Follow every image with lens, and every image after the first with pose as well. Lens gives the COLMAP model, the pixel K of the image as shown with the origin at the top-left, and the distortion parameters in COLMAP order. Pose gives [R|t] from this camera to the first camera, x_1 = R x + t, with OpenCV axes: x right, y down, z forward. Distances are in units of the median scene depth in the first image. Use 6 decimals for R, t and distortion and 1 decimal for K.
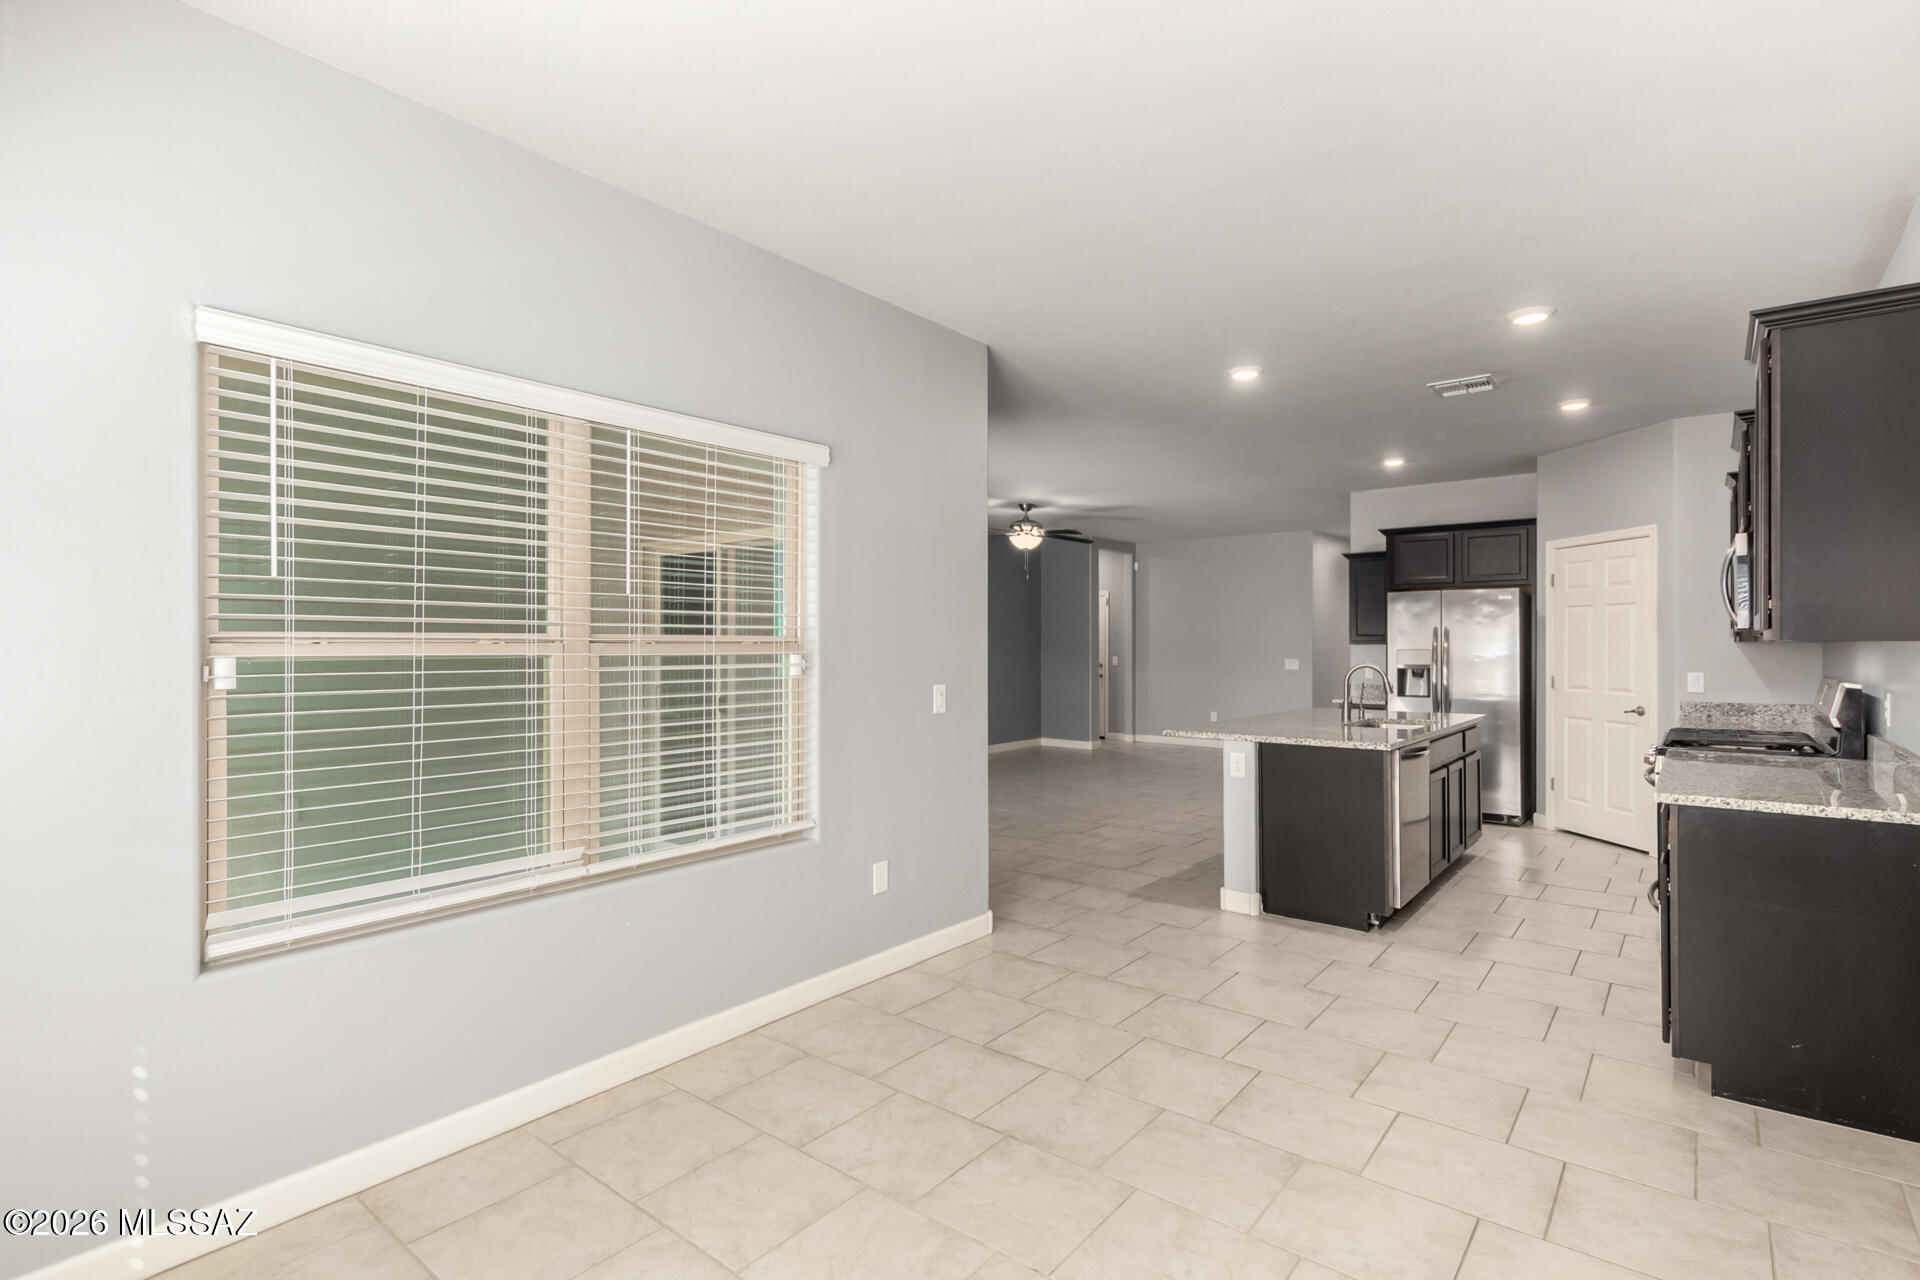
lens RADIAL K [[913.8, 0, 988.2], [0, 913.8, 635.5], [0, 0, 1]] dist [0.014237, -0.004248]
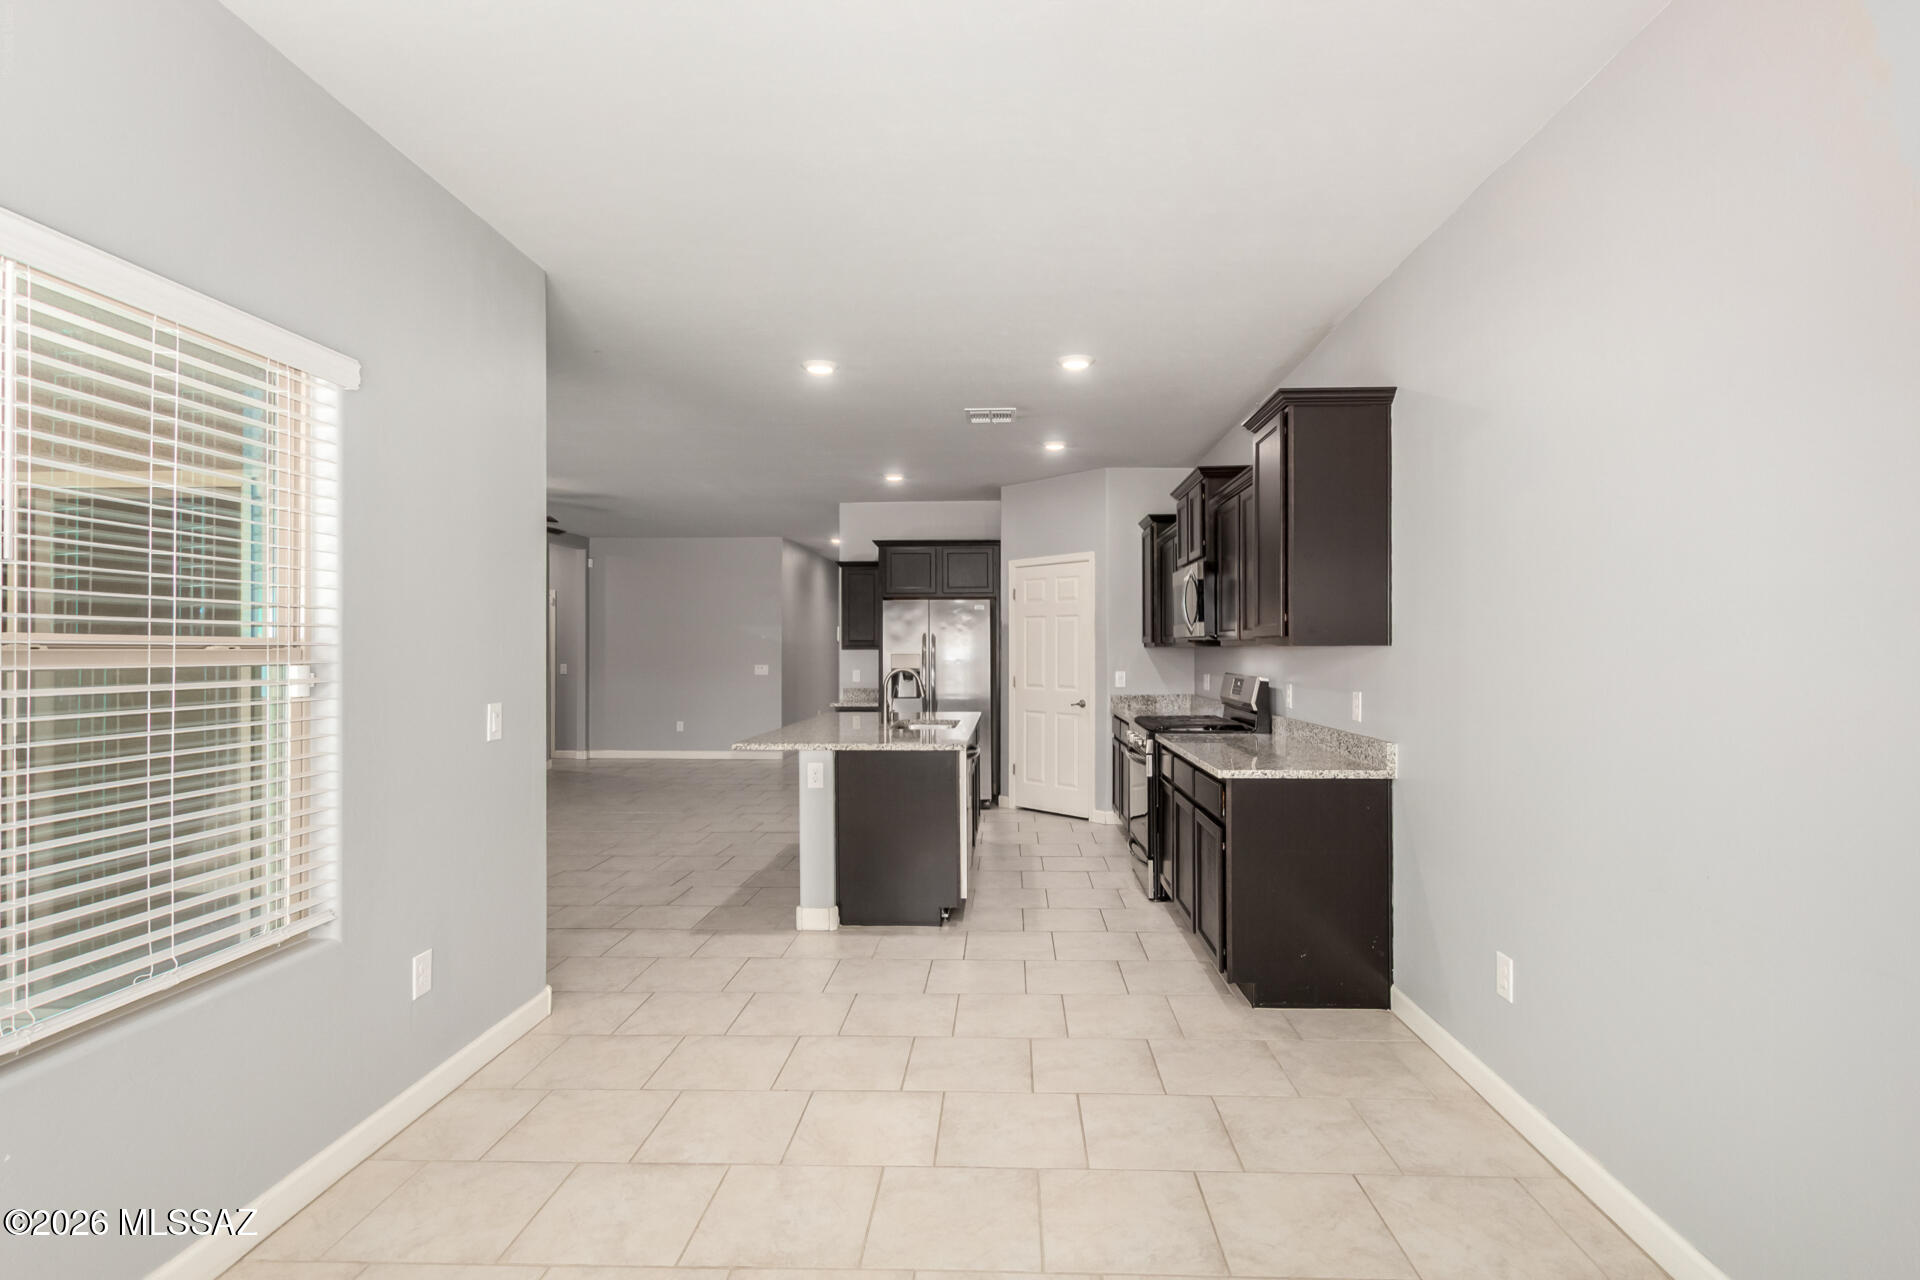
lens RADIAL K [[913.8, 0, 984.3], [0, 913.8, 642.9], [0, 0, 1]] dist [0.014237, -0.004248]
pose [[0.809193, 0.002606, 0.587537, -0.149216], [-0.003617, 0.999993, 0.000546, 0.001657], [-0.587531, -0.002567, 0.809197, 0.126094]]
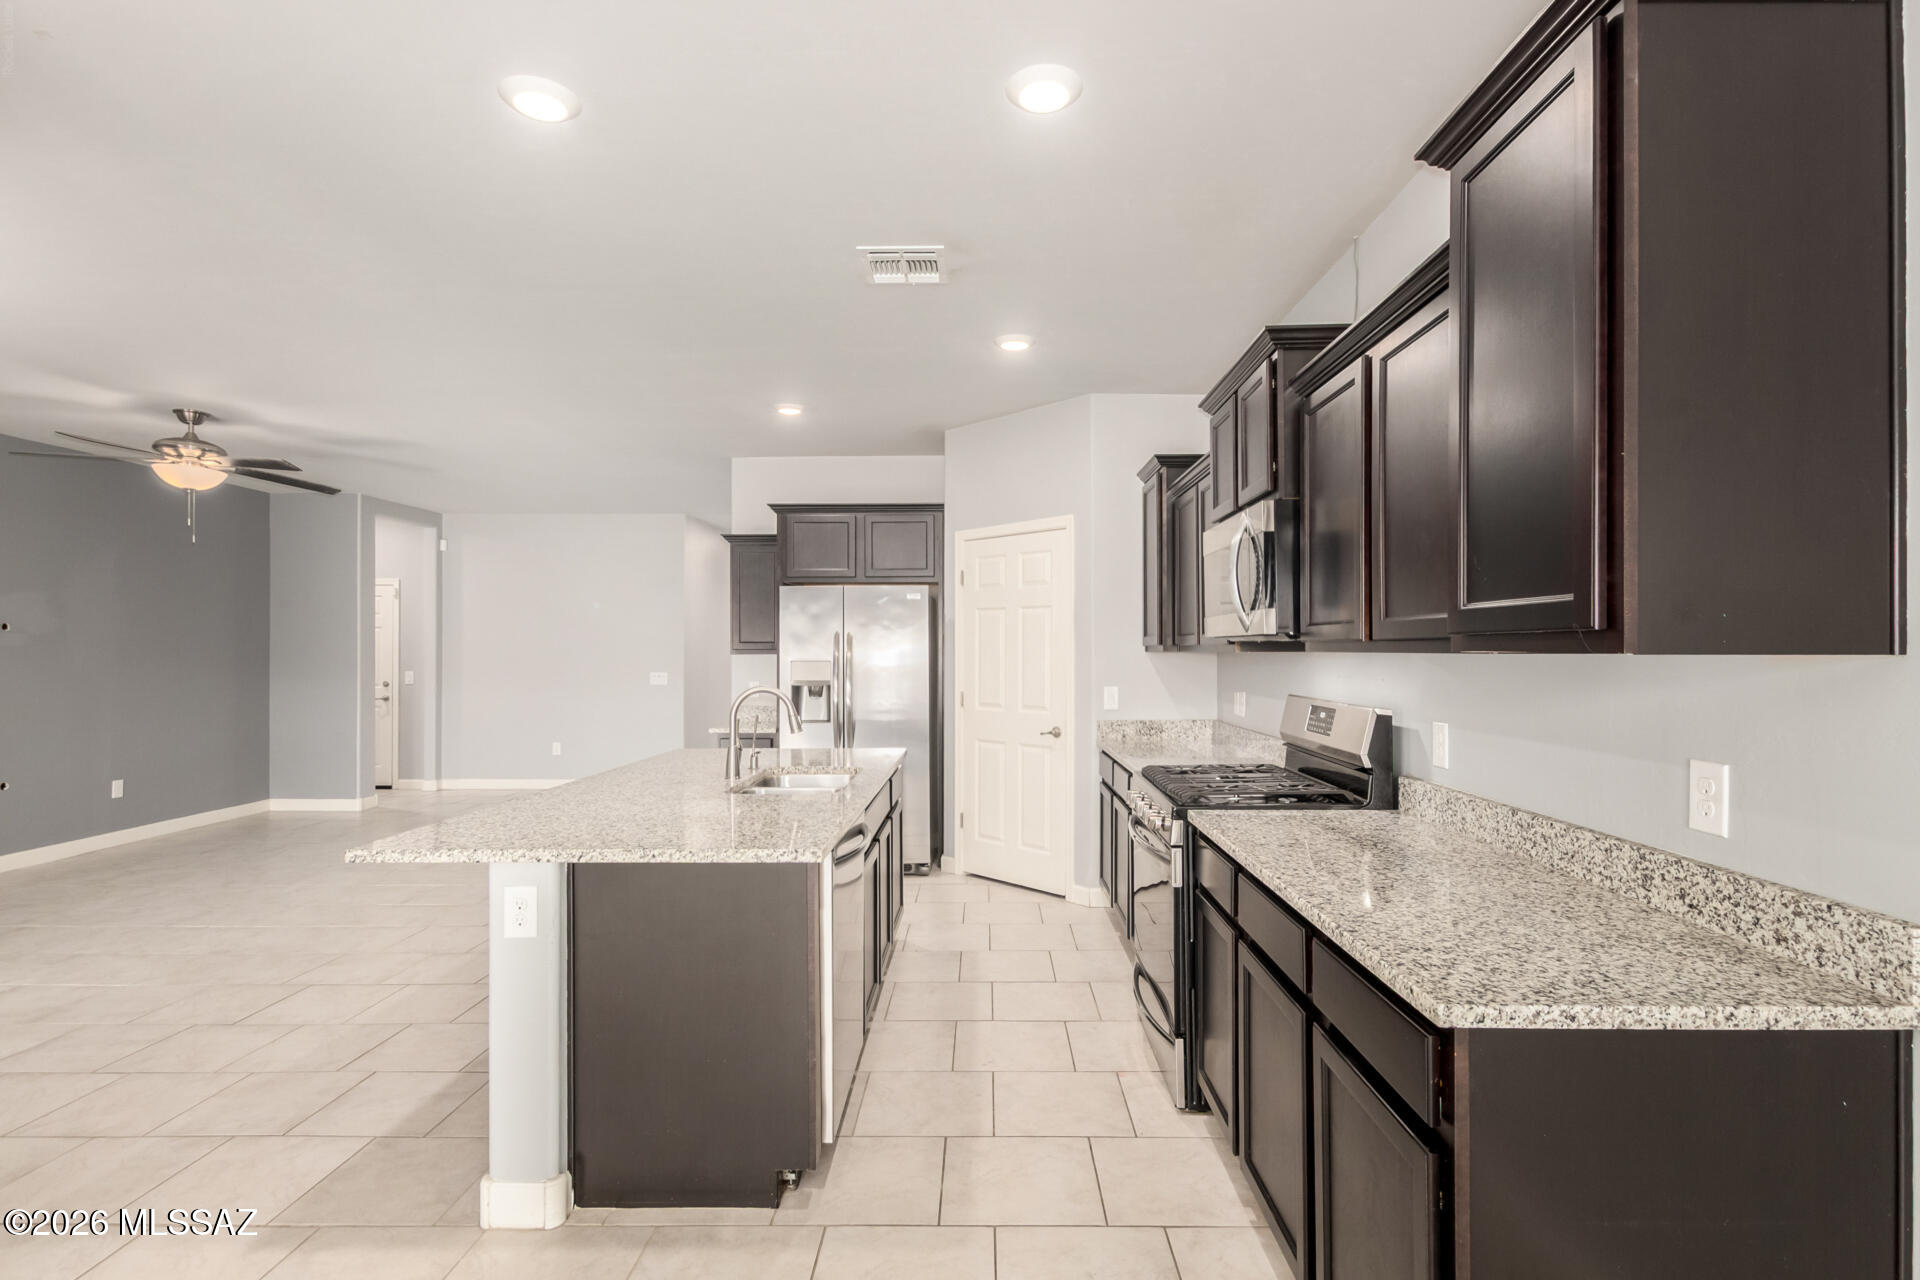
lens RADIAL K [[913.8, 0, 965.2], [0, 913.8, 651.3], [0, 0, 1]] dist [0.014237, -0.004248]
pose [[0.804267, -0.001184, 0.594267, 0.178790], [-0.004188, 0.999962, 0.007659, 0.000844], [-0.594253, -0.008649, 0.804232, 0.490548]]
